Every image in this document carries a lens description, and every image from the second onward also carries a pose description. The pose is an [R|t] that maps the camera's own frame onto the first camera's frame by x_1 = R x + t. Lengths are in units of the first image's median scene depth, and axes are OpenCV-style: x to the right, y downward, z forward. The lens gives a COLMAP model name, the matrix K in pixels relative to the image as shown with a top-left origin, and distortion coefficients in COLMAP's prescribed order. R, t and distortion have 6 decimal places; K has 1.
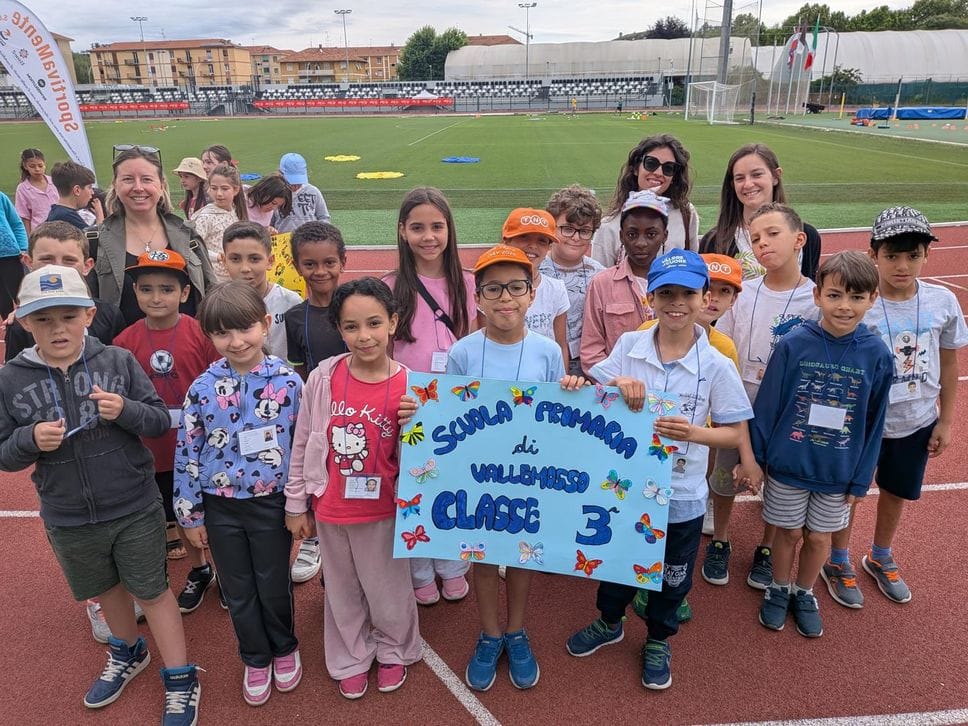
lens RADIAL K [[696.0, 0, 483.2], [0, 696.0, 360.2], [0, 0, 1]] dist [0.029298, -0.048281]
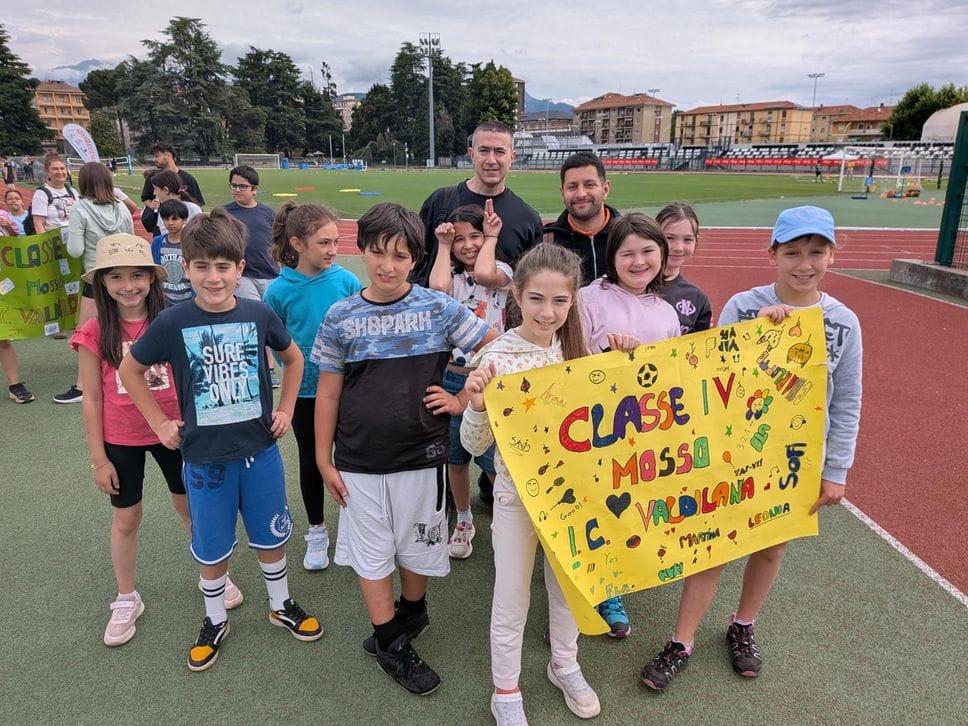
lens RADIAL K [[705.2, 0, 482.4], [0, 705.2, 362.7], [0, 0, 1]] dist [0.059491, -0.100317]
pose [[0.658605, 0.224229, -0.718304, 0.287482], [-0.276505, 0.959905, 0.046123, -0.007781], [0.699846, 0.168238, 0.694199, 0.007733]]
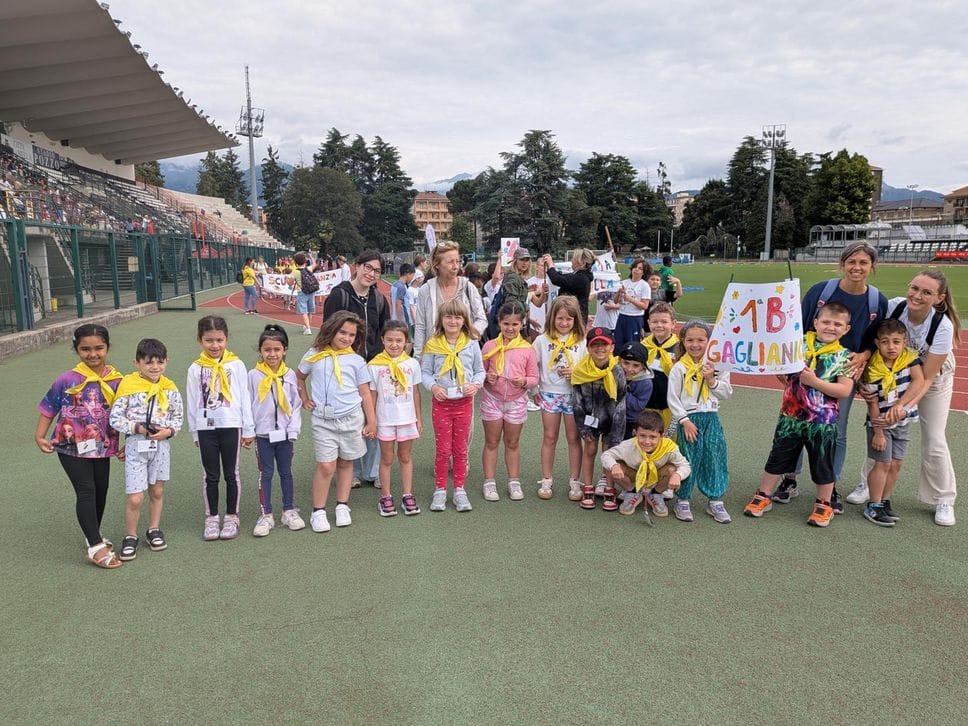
lens RADIAL K [[699.1, 0, 487.9], [0, 699.1, 364.5], [0, 0, 1]] dist [0.099259, -0.164685]
pose [[0.276229, 0.163767, -0.947036, 0.262320], [-0.339295, 0.938545, 0.063334, -0.013734], [0.899209, 0.303830, 0.314819, 0.026028]]
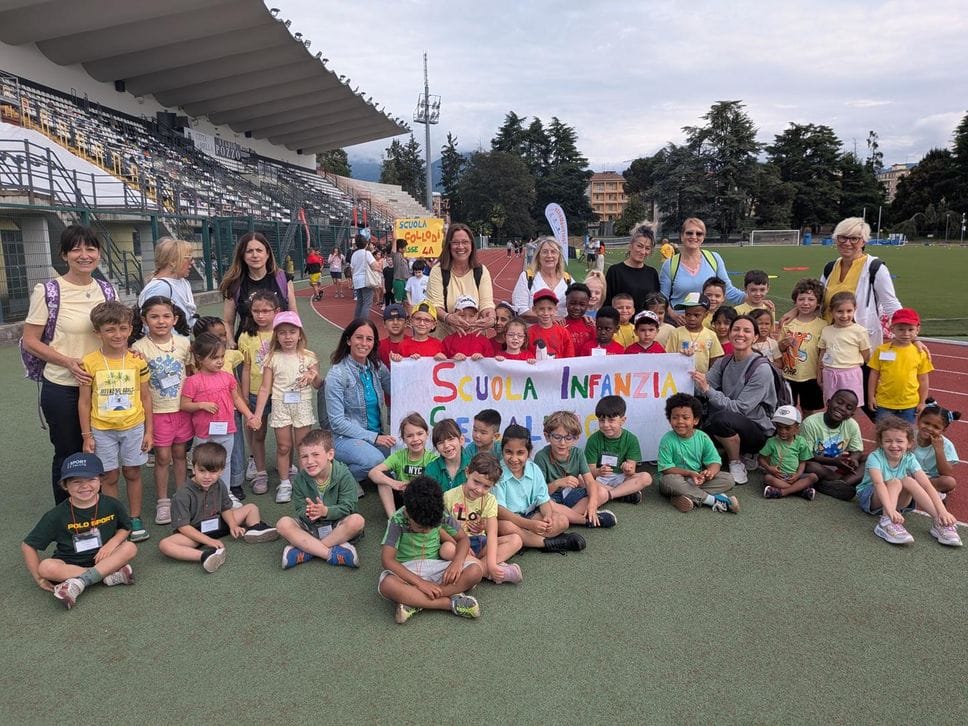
lens RADIAL K [[700.7, 0, 490.7], [0, 700.7, 365.3], [0, 0, 1]] dist [0.078530, -0.140069]
pose [[0.031233, 0.191663, -0.980964, 0.236081], [-0.341099, 0.924567, 0.169784, -0.021224], [0.939508, 0.329303, 0.094254, 0.049093]]
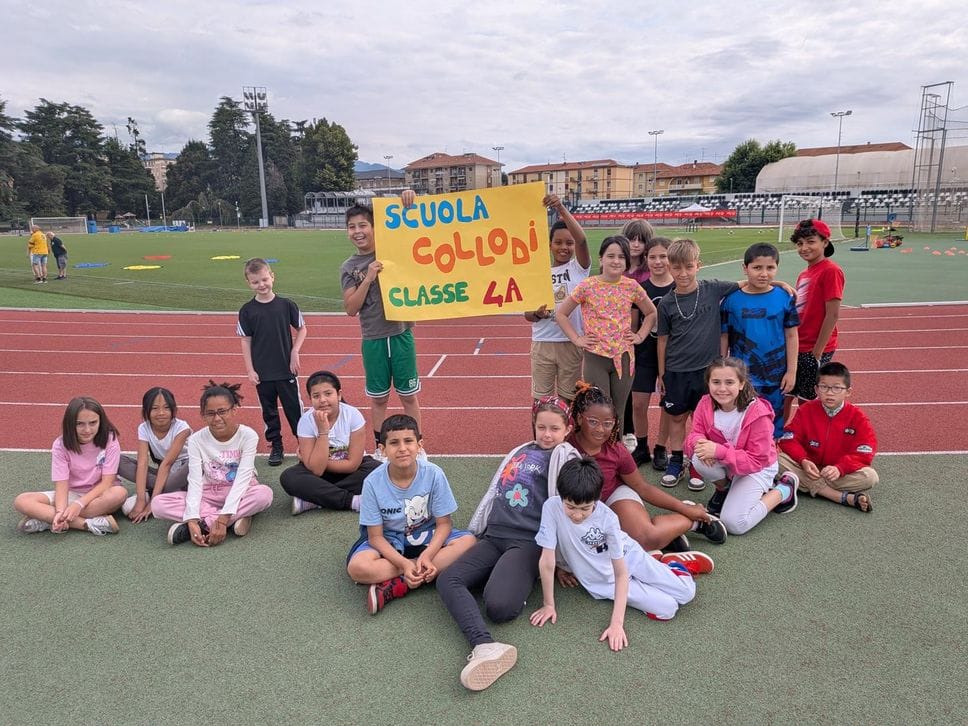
lens RADIAL K [[704.5, 0, 484.3], [0, 704.5, 368.6], [0, 0, 1]] dist [0.057305, -0.086302]
pose [[0.822195, 0.122730, -0.555817, 0.205194], [-0.197886, 0.977200, -0.076948, -0.013801], [0.533701, 0.173255, 0.827735, 0.030619]]
